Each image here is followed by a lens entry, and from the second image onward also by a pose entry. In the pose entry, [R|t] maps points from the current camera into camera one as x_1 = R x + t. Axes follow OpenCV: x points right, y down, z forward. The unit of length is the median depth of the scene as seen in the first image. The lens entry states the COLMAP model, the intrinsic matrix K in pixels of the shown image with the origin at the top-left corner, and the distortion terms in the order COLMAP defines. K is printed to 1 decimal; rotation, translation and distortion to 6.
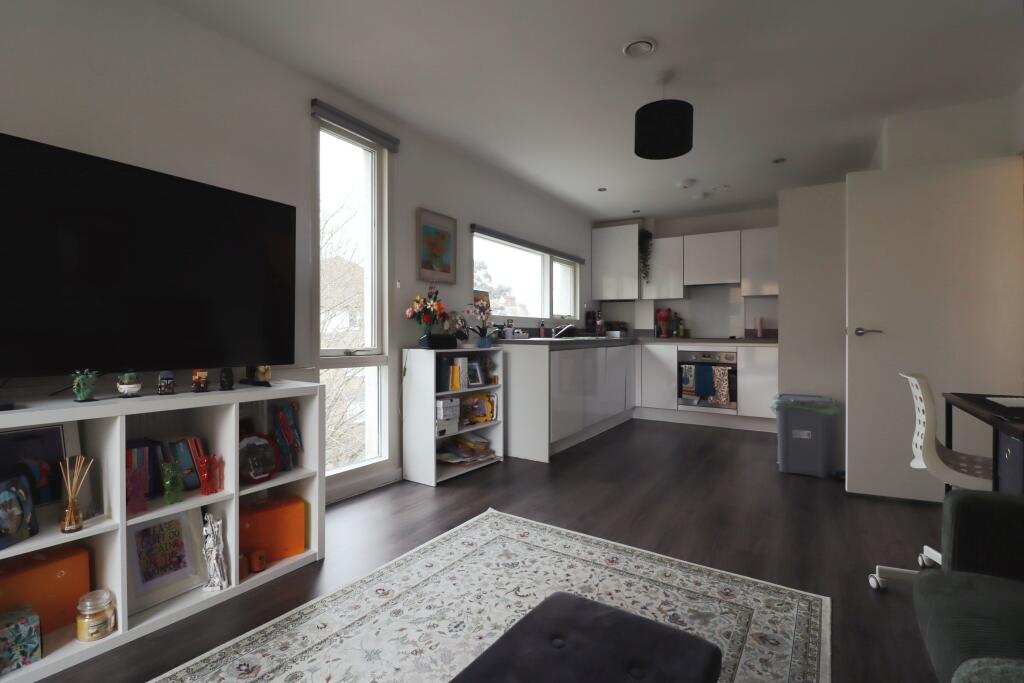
lens RADIAL K [[478.3, 0, 513.1], [0, 478.3, 328.9], [0, 0, 1]] dist [0.000638, -0.015005]
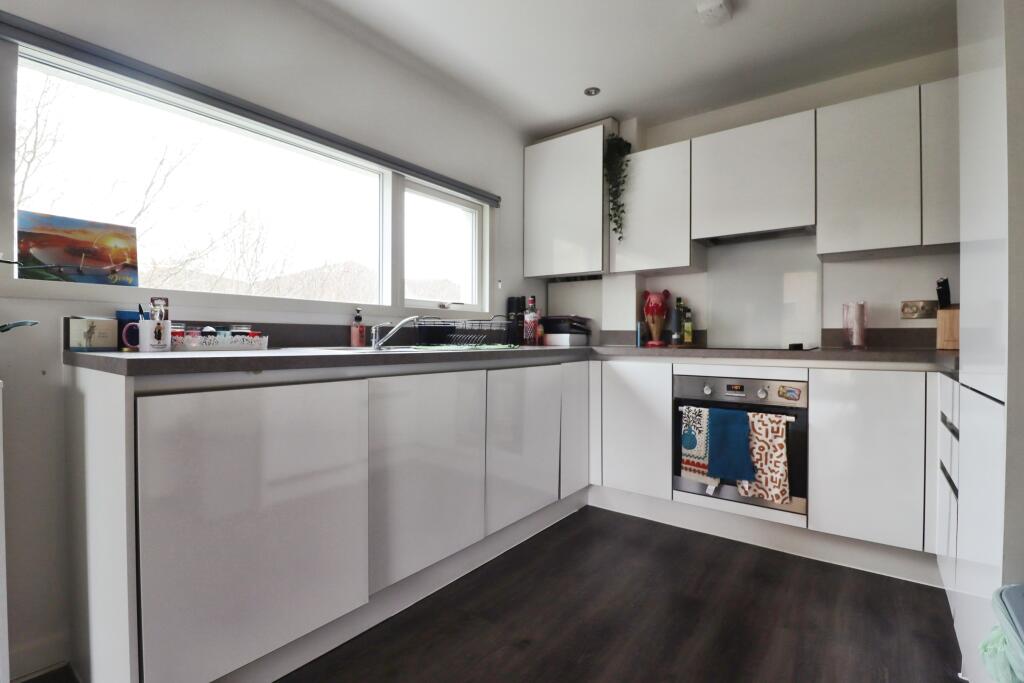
lens RADIAL K [[485.5, 0, 512.0], [0, 485.5, 341.5], [0, 0, 1]] dist [-0.001670, -0.000267]
pose [[0.996568, 0.000222, -0.082783, 0.220566], [0.000670, 0.999942, 0.010747, 0.007444], [0.082781, -0.010766, 0.996510, 0.500944]]
